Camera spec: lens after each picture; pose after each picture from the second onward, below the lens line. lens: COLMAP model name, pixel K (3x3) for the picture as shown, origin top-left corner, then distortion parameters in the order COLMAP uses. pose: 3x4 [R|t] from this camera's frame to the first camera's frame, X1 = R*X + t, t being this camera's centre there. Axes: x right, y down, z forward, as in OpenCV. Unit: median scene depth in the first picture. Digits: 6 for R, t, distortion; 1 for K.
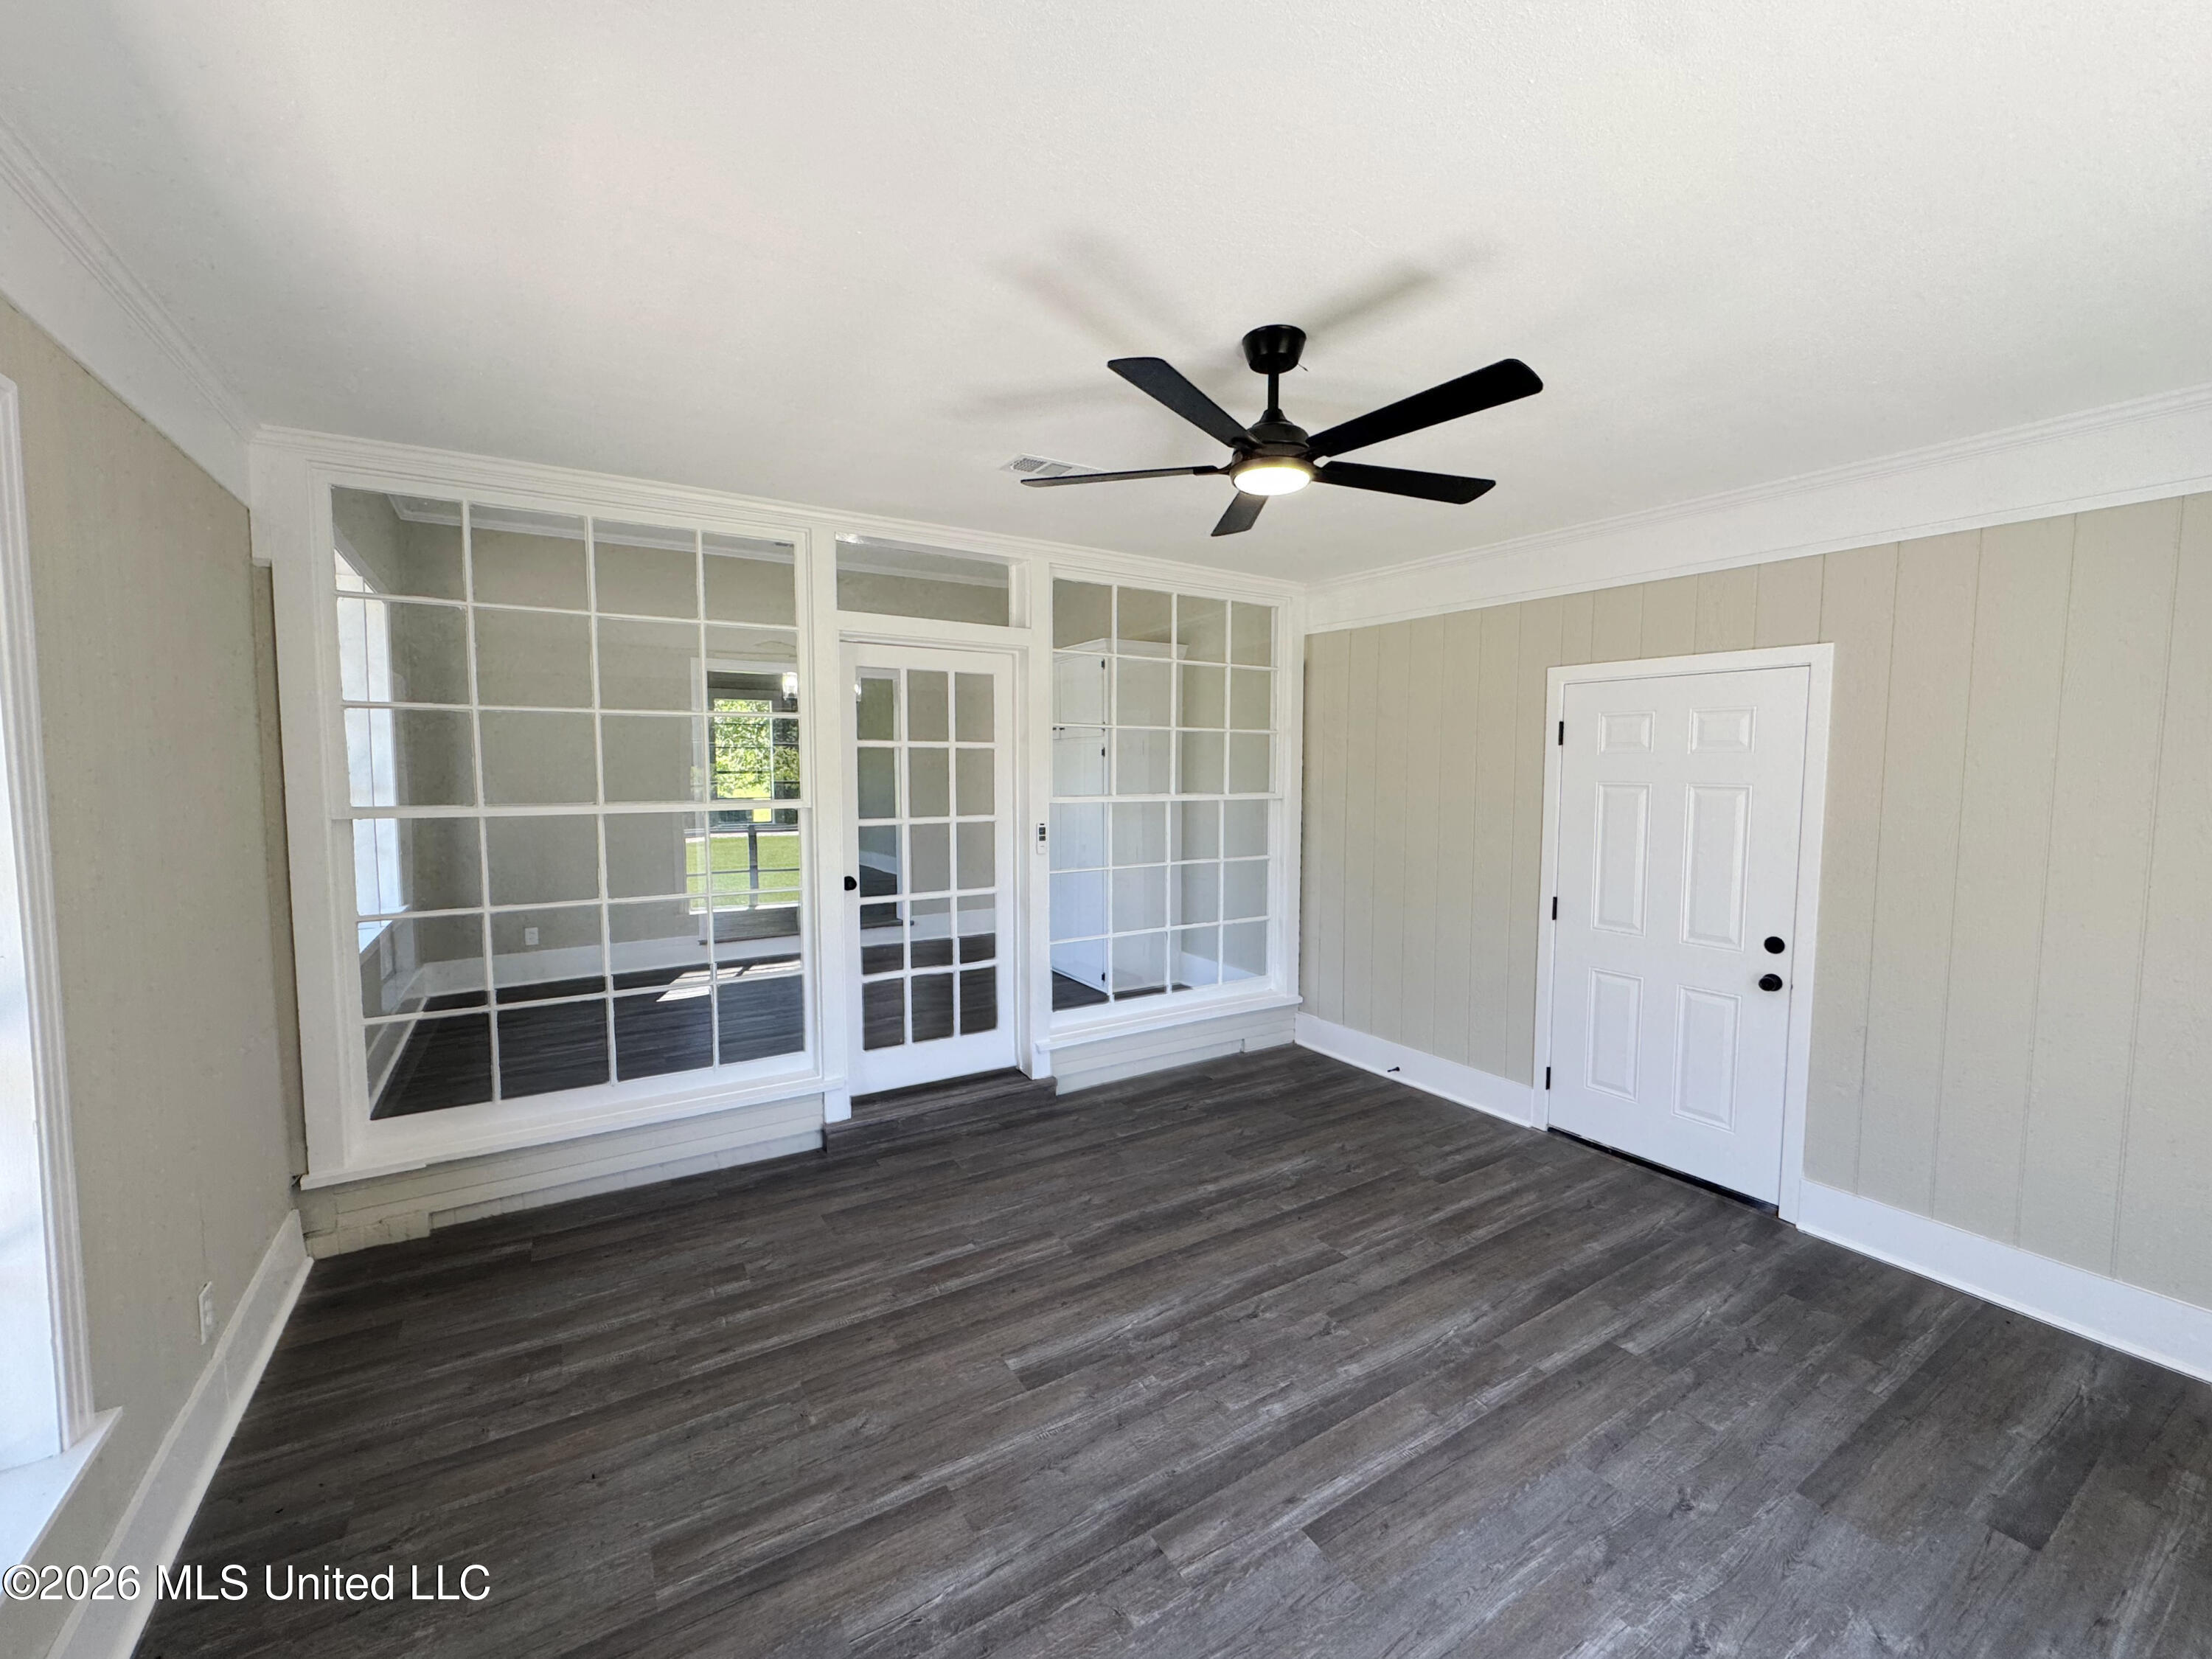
lens RADIAL K [[903.1, 0, 1106.0], [0, 903.1, 829.5], [0, 0, 1]] dist [-0.000649, 0.000064]
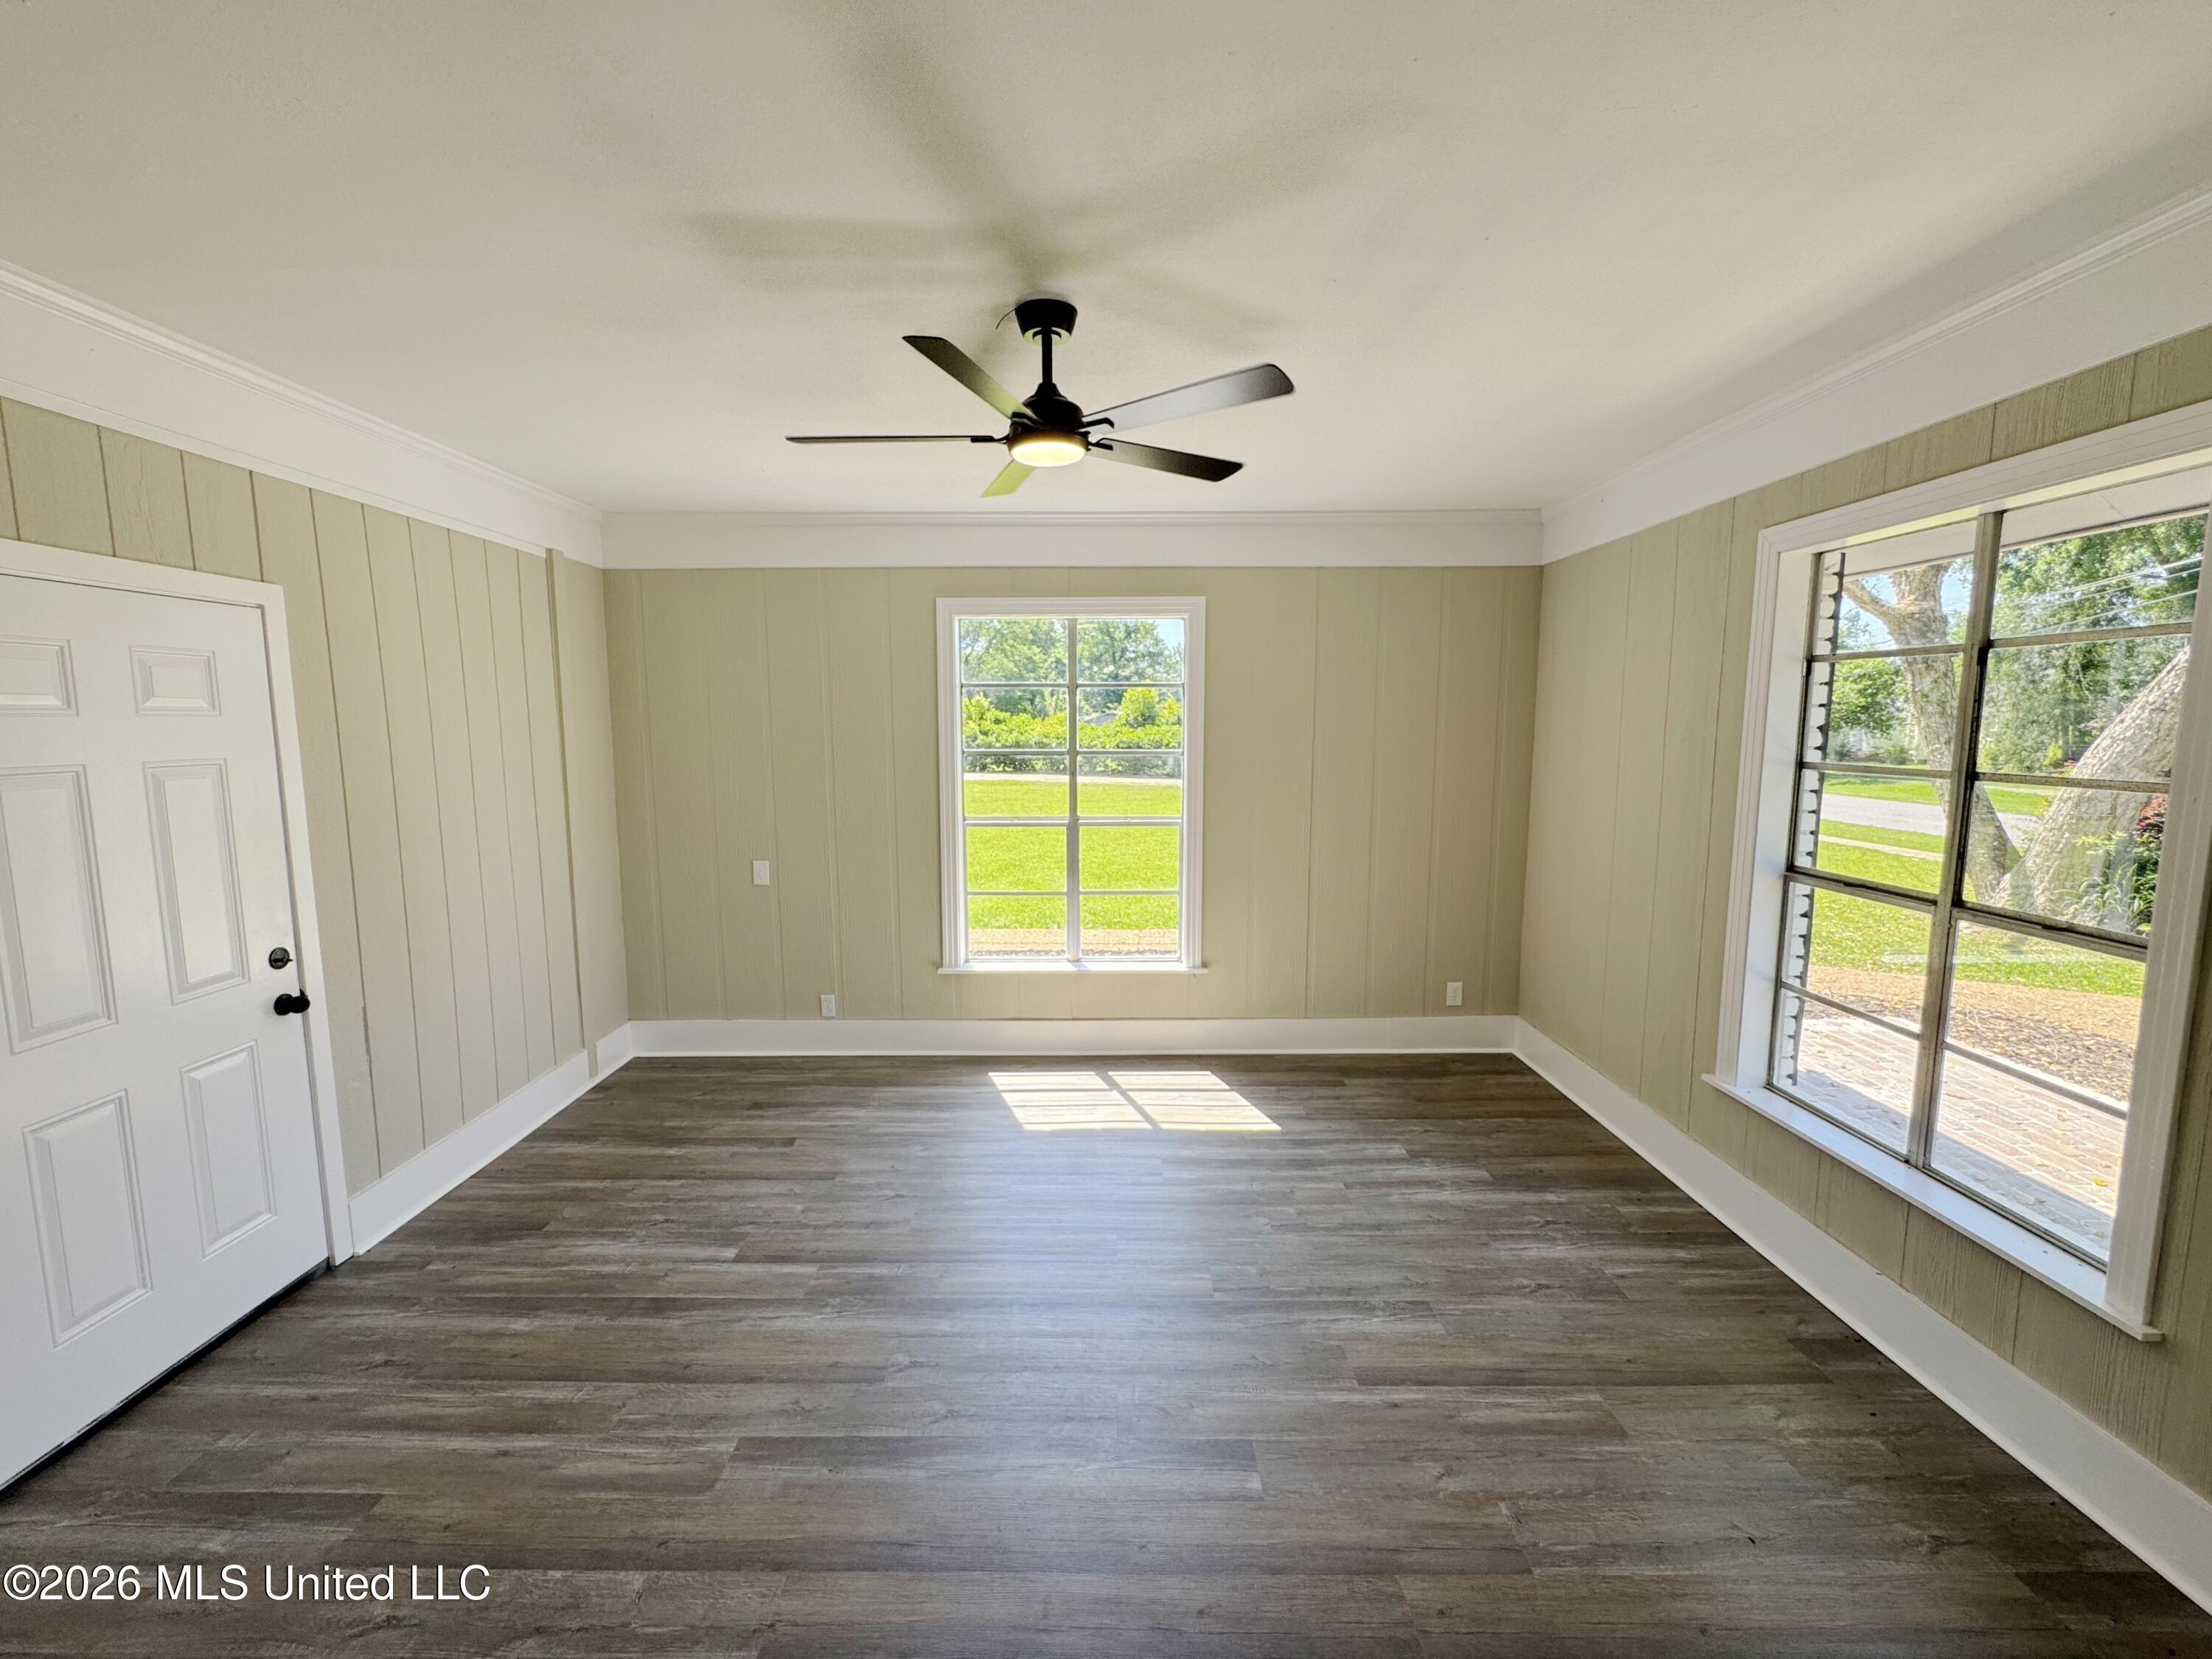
lens RADIAL K [[892.8, 0, 1097.8], [0, 892.8, 832.4], [0, 0, 1]] dist [-0.002099, -0.000146]
pose [[-0.841041, -0.070843, 0.536312, -0.355524], [0.036699, 0.981633, 0.187218, -0.127992], [-0.539725, 0.177140, -0.822994, 1.553867]]
